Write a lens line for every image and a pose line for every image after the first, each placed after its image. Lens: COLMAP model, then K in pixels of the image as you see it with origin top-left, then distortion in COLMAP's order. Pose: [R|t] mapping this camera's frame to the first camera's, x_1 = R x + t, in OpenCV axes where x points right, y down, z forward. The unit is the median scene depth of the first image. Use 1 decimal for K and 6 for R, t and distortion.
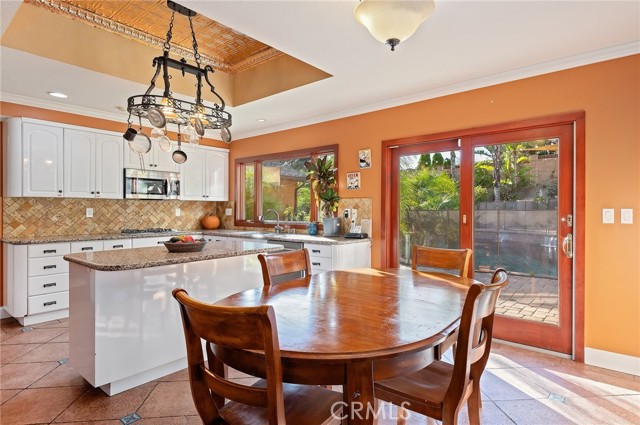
lens RADIAL K [[355.1, 0, 320.0], [0, 355.1, 212.5], [0, 0, 1]] dist [-0.000399, -0.000121]
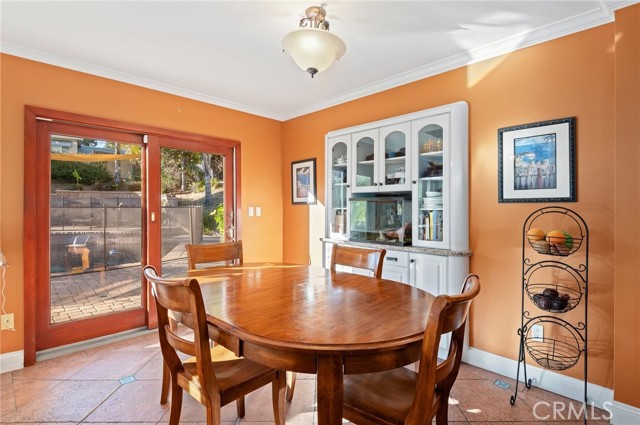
lens RADIAL K [[312.5, 0, 320.0], [0, 312.5, 212.5], [0, 0, 1]] dist [-0.001075, -0.001286]
pose [[0.057592, -0.016678, 0.998201, -0.387251], [0.002609, 0.999860, 0.016556, -0.006466], [-0.998337, 0.001651, 0.057628, 0.411478]]
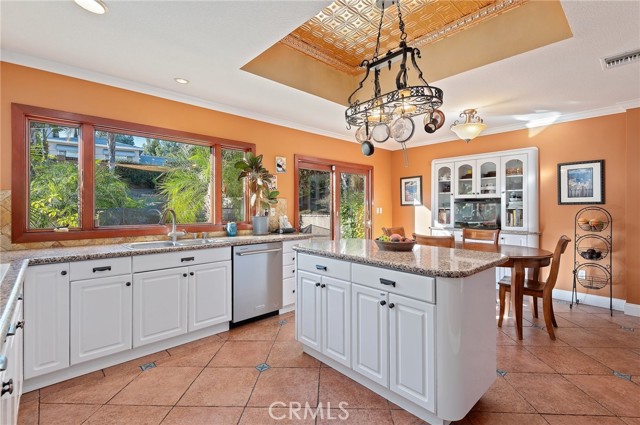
lens RADIAL K [[295.8, 0, 320.0], [0, 295.8, 212.5], [0, 0, 1]] dist [0.000651, -0.000025]
pose [[0.114866, -0.014491, 0.993275, -0.854077], [0.006166, 0.999885, 0.013874, -0.006220], [-0.993362, 0.004531, 0.114942, 0.783581]]
